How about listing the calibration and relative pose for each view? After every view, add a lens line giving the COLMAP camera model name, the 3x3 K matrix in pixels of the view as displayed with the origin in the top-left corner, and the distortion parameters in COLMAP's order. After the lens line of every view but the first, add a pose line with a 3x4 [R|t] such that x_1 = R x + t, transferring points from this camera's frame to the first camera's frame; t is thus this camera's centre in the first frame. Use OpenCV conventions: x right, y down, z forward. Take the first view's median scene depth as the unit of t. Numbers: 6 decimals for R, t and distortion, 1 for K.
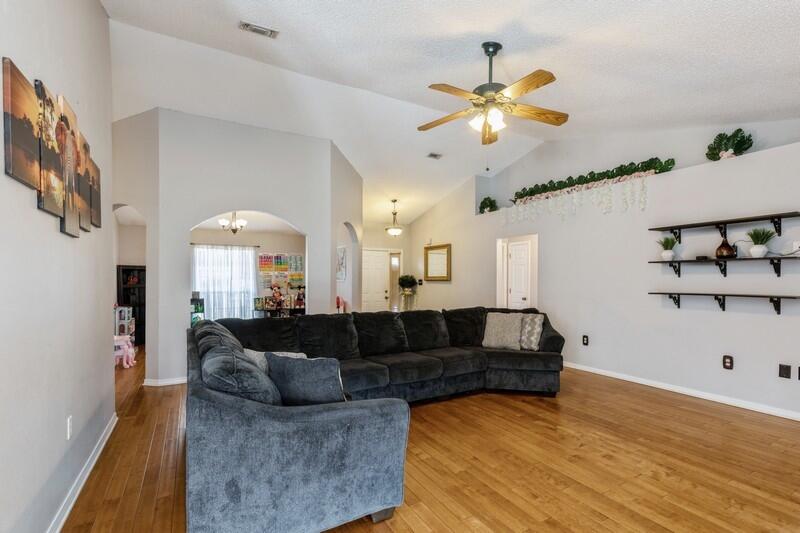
lens RADIAL K [[367.6, 0, 405.1], [0, 367.6, 284.8], [0, 0, 1]] dist [-0.000409, -0.000314]
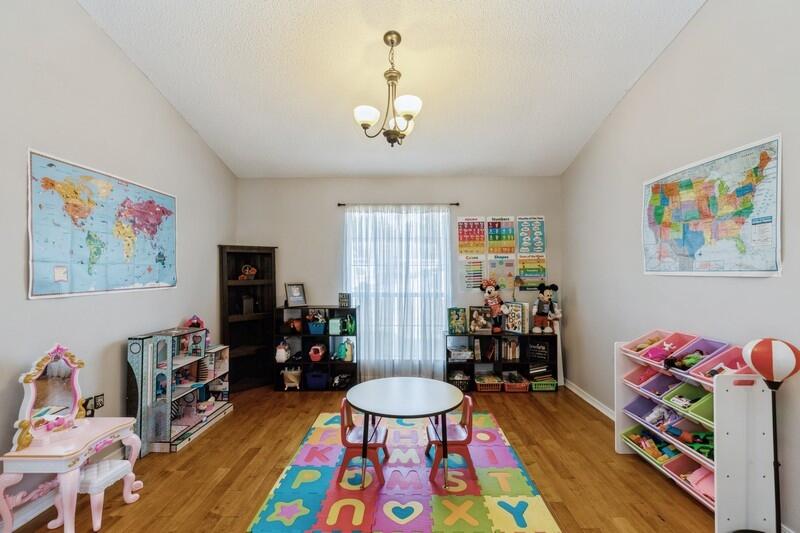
lens RADIAL K [[365.1, 0, 400.5], [0, 365.1, 272.3], [0, 0, 1]] dist [-0.000748, -0.000186]
pose [[0.856996, -0.000602, -0.515323, -0.210387], [-0.004051, 0.999961, -0.007905, -0.007688], [0.515307, 0.008862, 0.856960, 0.538755]]
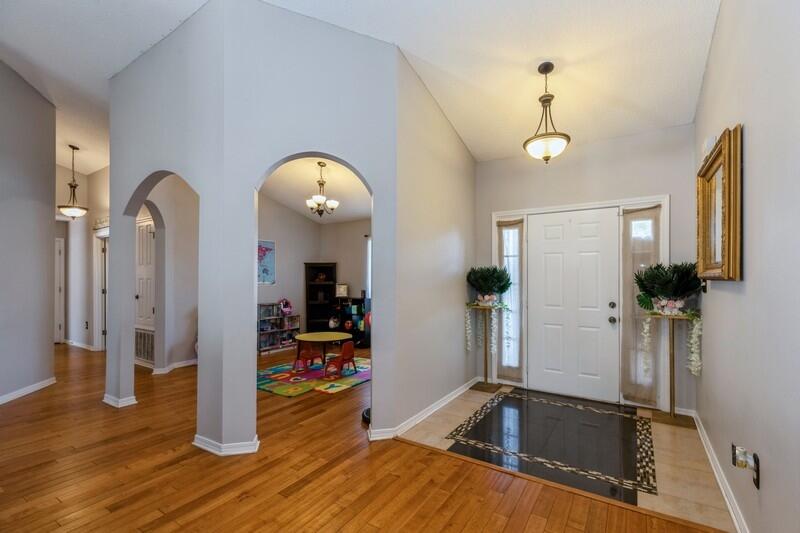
lens RADIAL K [[357.6, 0, 403.0], [0, 357.6, 274.3], [0, 0, 1]] dist [-0.000556, -0.000244]
pose [[0.458919, -0.006778, -0.888452, 0.205139], [-0.009817, 0.999871, -0.012699, -0.008926], [0.888424, 0.014550, 0.458793, 0.629607]]
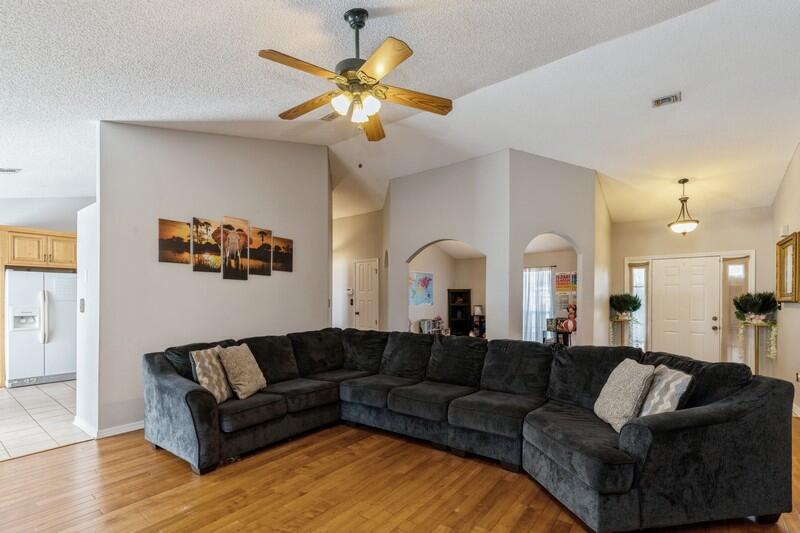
lens RADIAL K [[368.1, 0, 410.0], [0, 368.1, 298.2], [0, 0, 1]] dist [0.001847, 0.000074]
pose [[0.401148, -0.003391, -0.916007, 0.340539], [-0.012519, 0.999879, -0.009184, -0.004830], [0.915928, 0.015151, 0.401057, 0.256682]]
